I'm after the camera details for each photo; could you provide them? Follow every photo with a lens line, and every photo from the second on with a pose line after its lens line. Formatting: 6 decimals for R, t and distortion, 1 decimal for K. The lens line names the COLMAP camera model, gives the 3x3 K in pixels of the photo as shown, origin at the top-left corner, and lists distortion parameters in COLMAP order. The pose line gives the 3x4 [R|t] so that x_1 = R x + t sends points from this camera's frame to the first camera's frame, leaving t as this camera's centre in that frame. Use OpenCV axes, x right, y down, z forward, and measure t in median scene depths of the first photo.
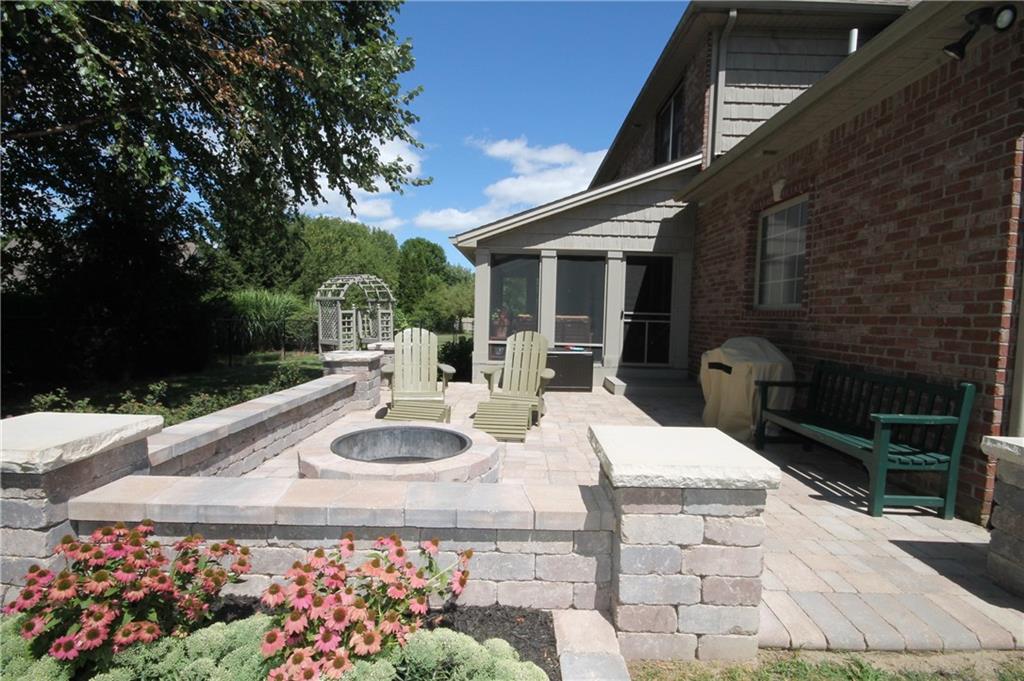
lens RADIAL K [[469.0, 0, 512.8], [0, 469.0, 342.9], [0, 0, 1]] dist [0.001977, 0.000828]
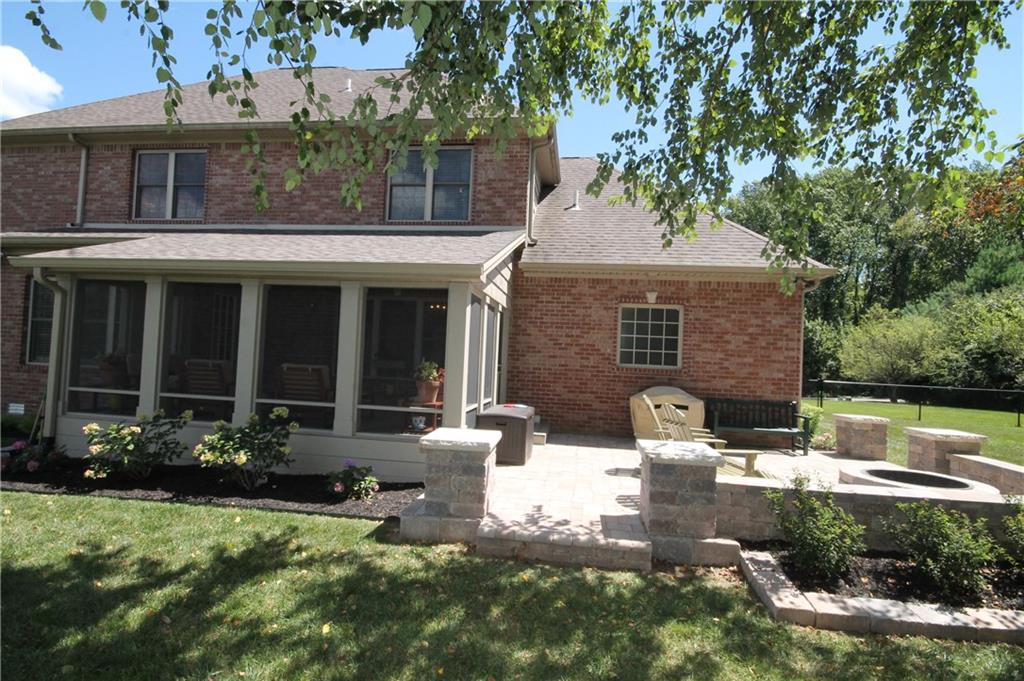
lens RADIAL K [[469.0, 0, 511.3], [0, 469.0, 346.7], [0, 0, 1]] dist [0.001977, 0.000828]
pose [[0.128311, 0.020821, 0.991515, -1.694002], [0.022771, 0.999454, -0.023934, -0.178330], [-0.991473, 0.025649, 0.127767, 1.893607]]
